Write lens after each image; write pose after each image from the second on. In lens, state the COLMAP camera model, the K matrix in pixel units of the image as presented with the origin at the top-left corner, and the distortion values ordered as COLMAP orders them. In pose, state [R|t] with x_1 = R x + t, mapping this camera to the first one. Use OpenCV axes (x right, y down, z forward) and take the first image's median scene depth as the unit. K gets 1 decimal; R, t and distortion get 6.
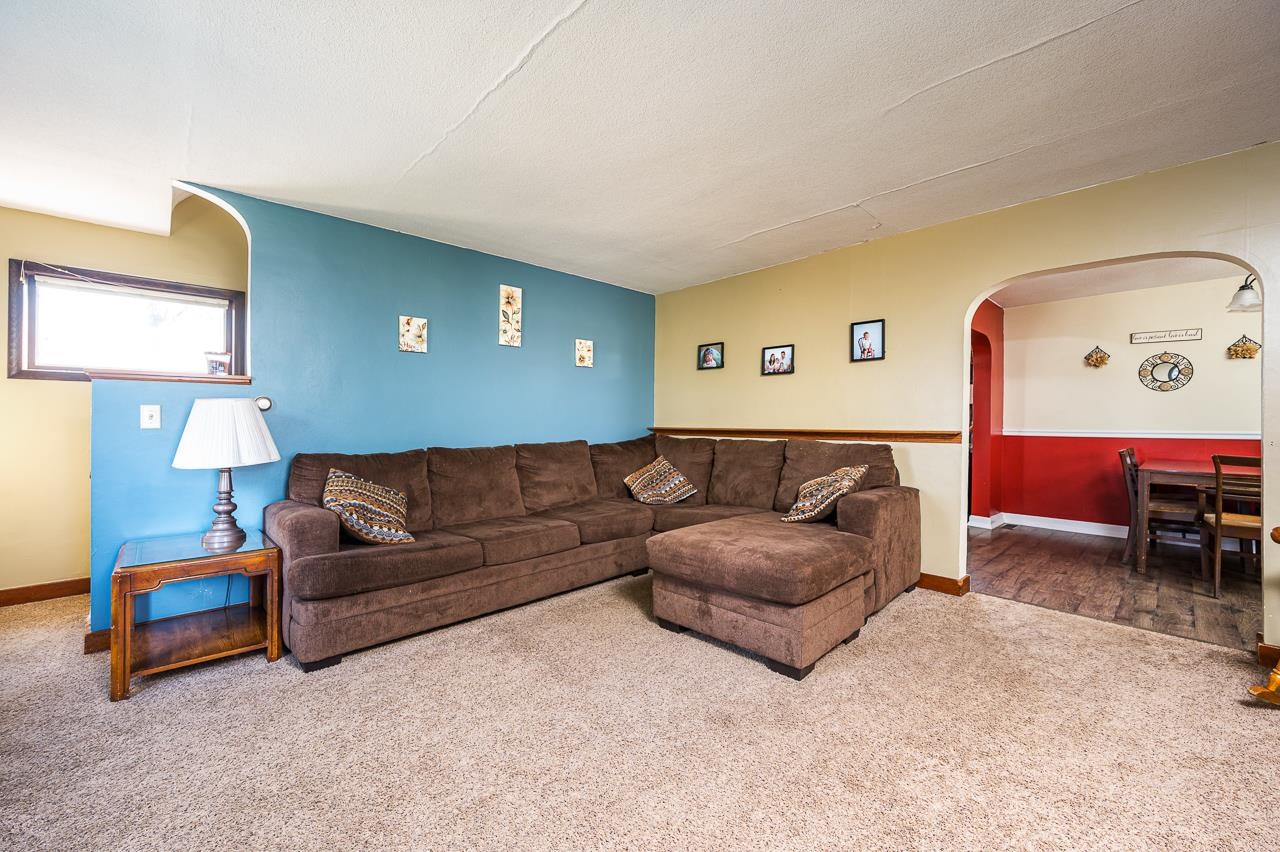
lens RADIAL K [[512.1, 0, 641.3], [0, 512.1, 422.7], [0, 0, 1]] dist [0.000229, 0.000350]
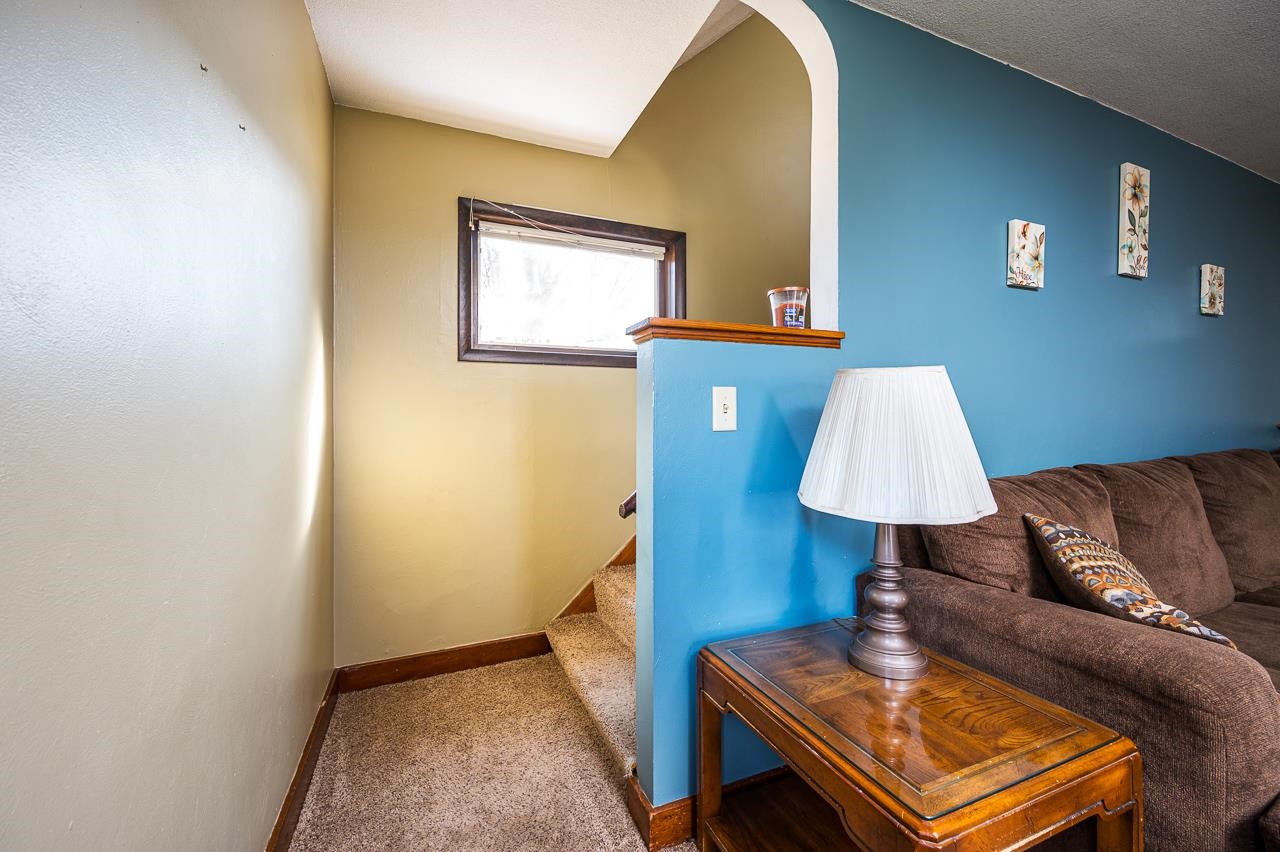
lens RADIAL K [[512.1, 0, 641.3], [0, 512.1, 422.7], [0, 0, 1]] dist [0.000229, 0.000350]
pose [[0.936105, -0.003560, -0.351702, -0.608002], [0.005525, 0.999974, 0.004581, 0.000369], [0.351676, -0.006232, 0.936101, 0.334145]]
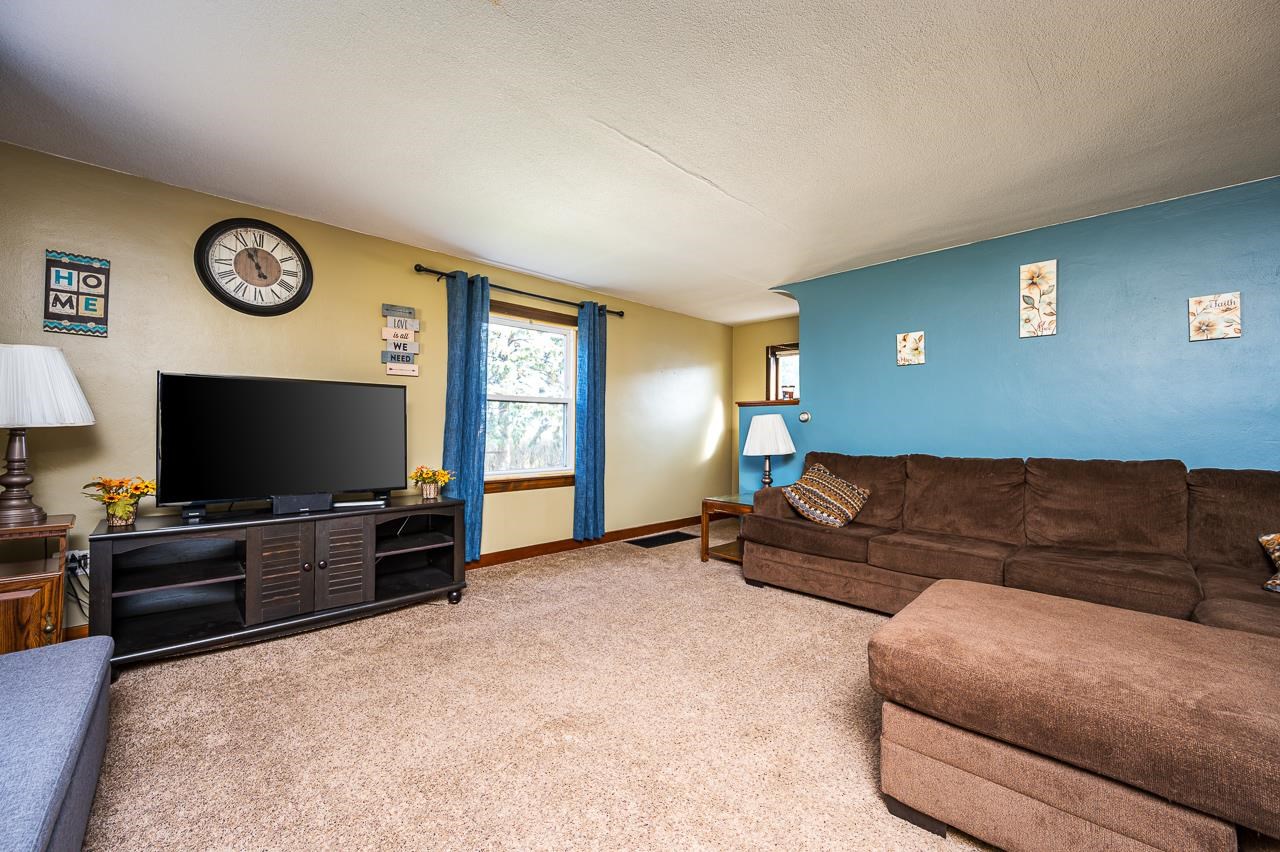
lens RADIAL K [[504.9, 0, 636.8], [0, 504.9, 427.1], [0, 0, 1]] dist [-0.000074, 0.000031]
pose [[0.011650, -0.003382, -0.999926, 0.583561], [-0.007669, 0.999965, -0.003472, 0.001135], [0.999903, 0.007709, 0.011624, 0.393375]]
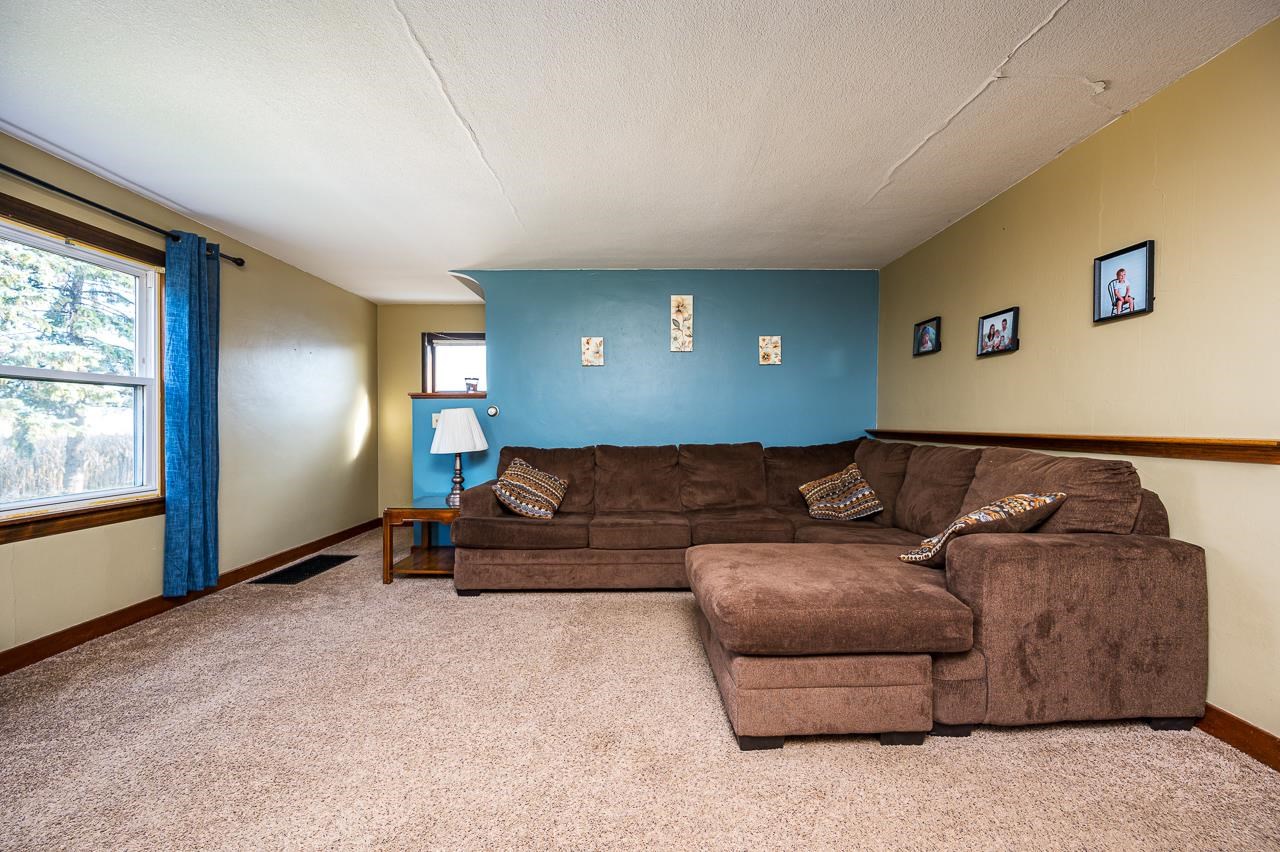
lens RADIAL K [[504.9, 0, 636.8], [0, 504.9, 427.1], [0, 0, 1]] dist [-0.000074, 0.000031]
pose [[0.724134, 0.003022, -0.689653, 0.436591], [0.001183, 0.999983, 0.005625, 0.000500], [0.689658, -0.004889, 0.724119, 0.194840]]
